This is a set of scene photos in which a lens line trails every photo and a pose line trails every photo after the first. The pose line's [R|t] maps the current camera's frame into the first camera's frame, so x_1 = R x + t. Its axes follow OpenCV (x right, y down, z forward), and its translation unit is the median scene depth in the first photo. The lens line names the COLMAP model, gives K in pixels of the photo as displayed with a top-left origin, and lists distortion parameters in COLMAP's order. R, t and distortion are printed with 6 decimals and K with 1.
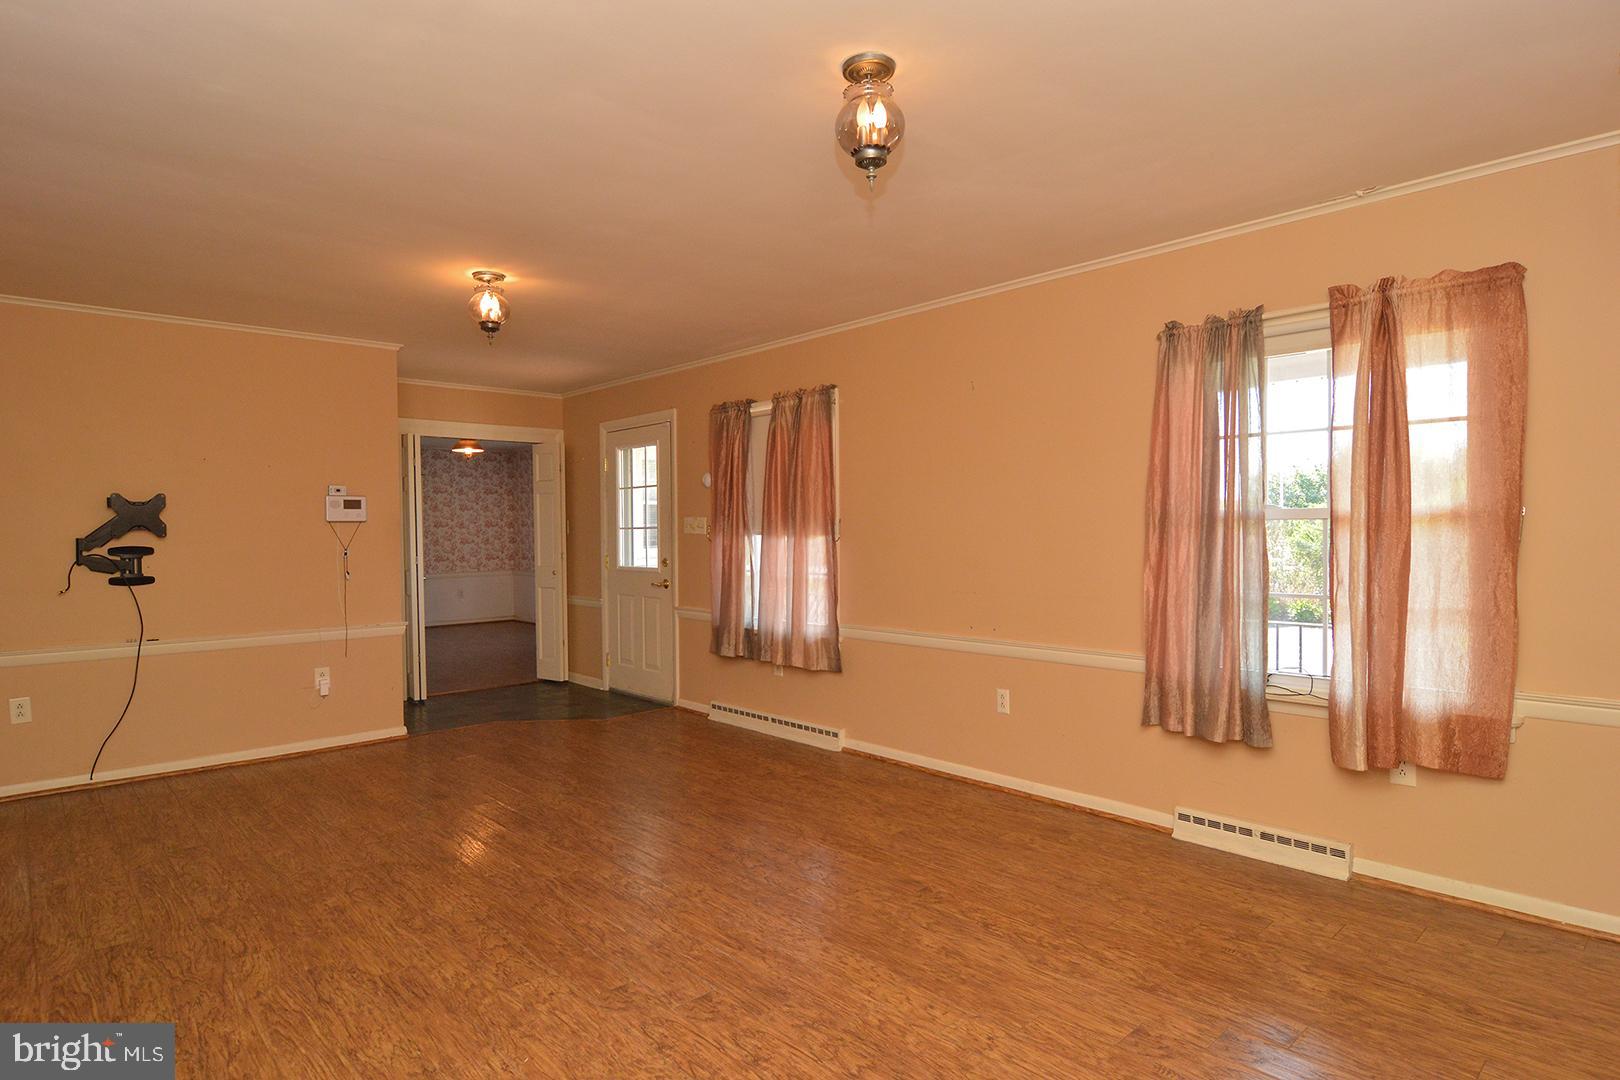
lens RADIAL K [[879.9, 0, 820.9], [0, 879.9, 542.2], [0, 0, 1]] dist [-0.013083, -0.005382]
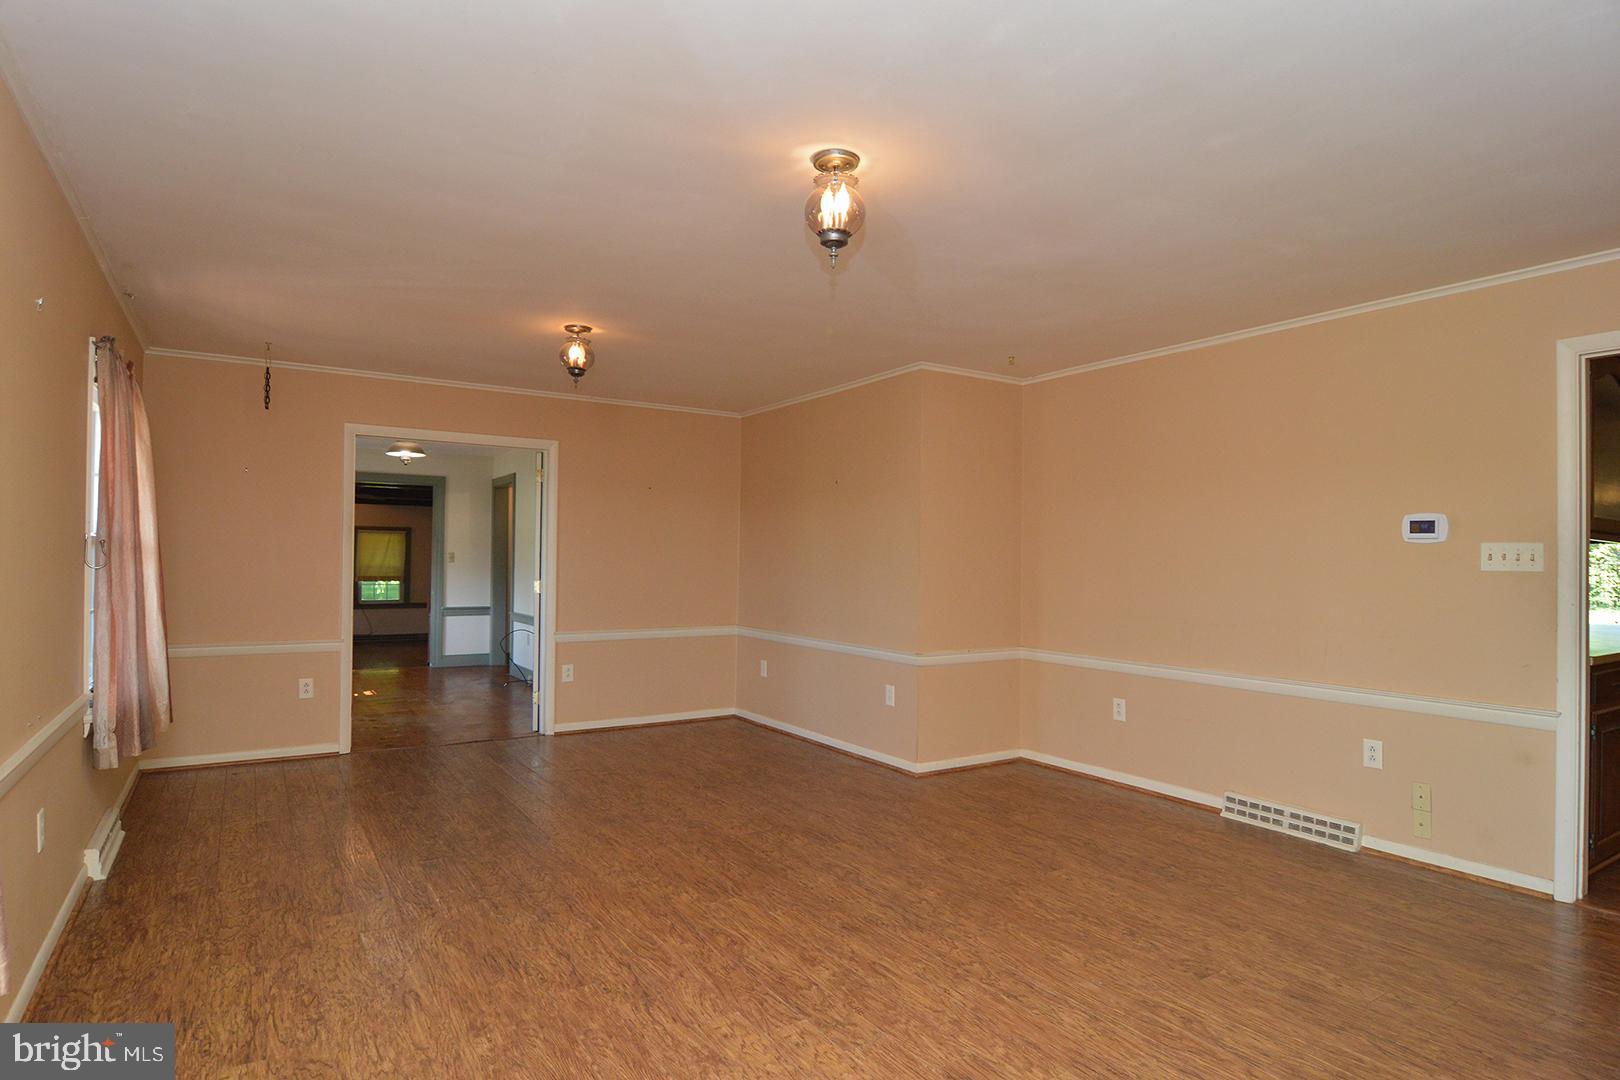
lens RADIAL K [[879.9, 0, 796.5], [0, 879.9, 547.1], [0, 0, 1]] dist [-0.013083, -0.005382]
pose [[-0.980262, 0.000473, 0.197705, -0.522932], [0.000815, 0.999998, 0.001652, -0.022280], [-0.197704, 0.001780, -0.980260, 1.800996]]
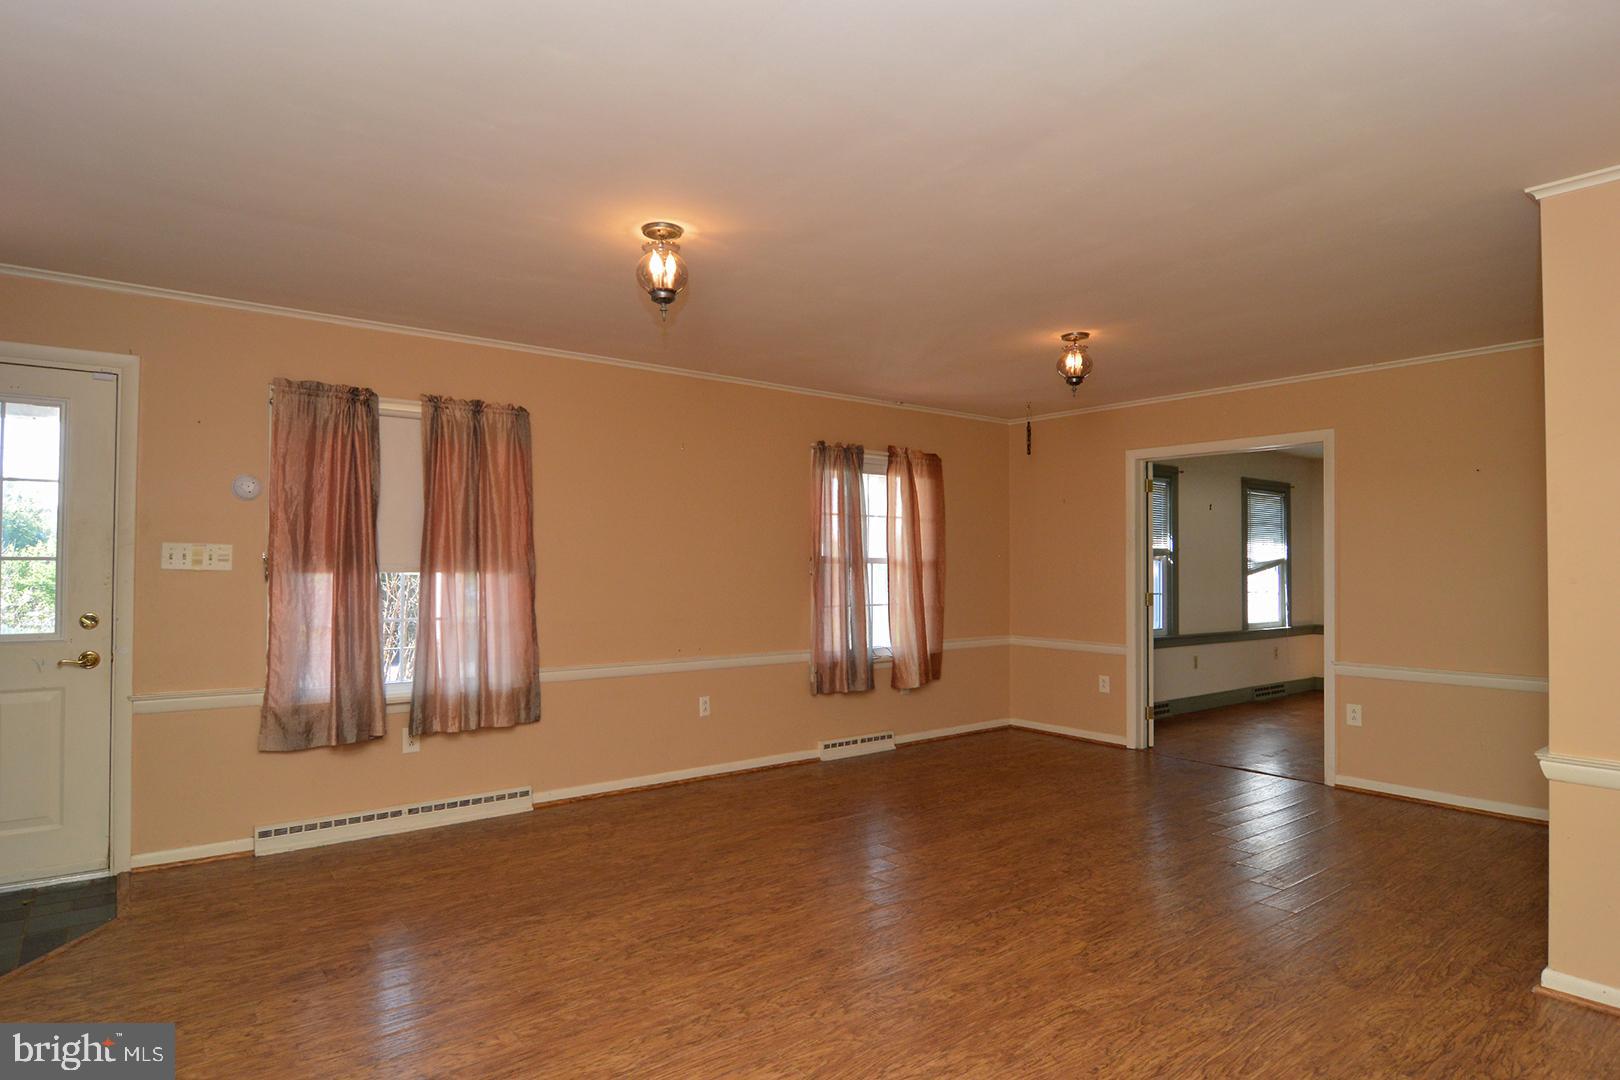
lens RADIAL K [[879.9, 0, 807.5], [0, 879.9, 545.9], [0, 0, 1]] dist [-0.013083, -0.005382]
pose [[0.094963, 0.032021, 0.994966, -1.225934], [0.012222, 0.999370, -0.033330, -0.001879], [-0.995406, 0.015326, 0.094512, 0.888037]]
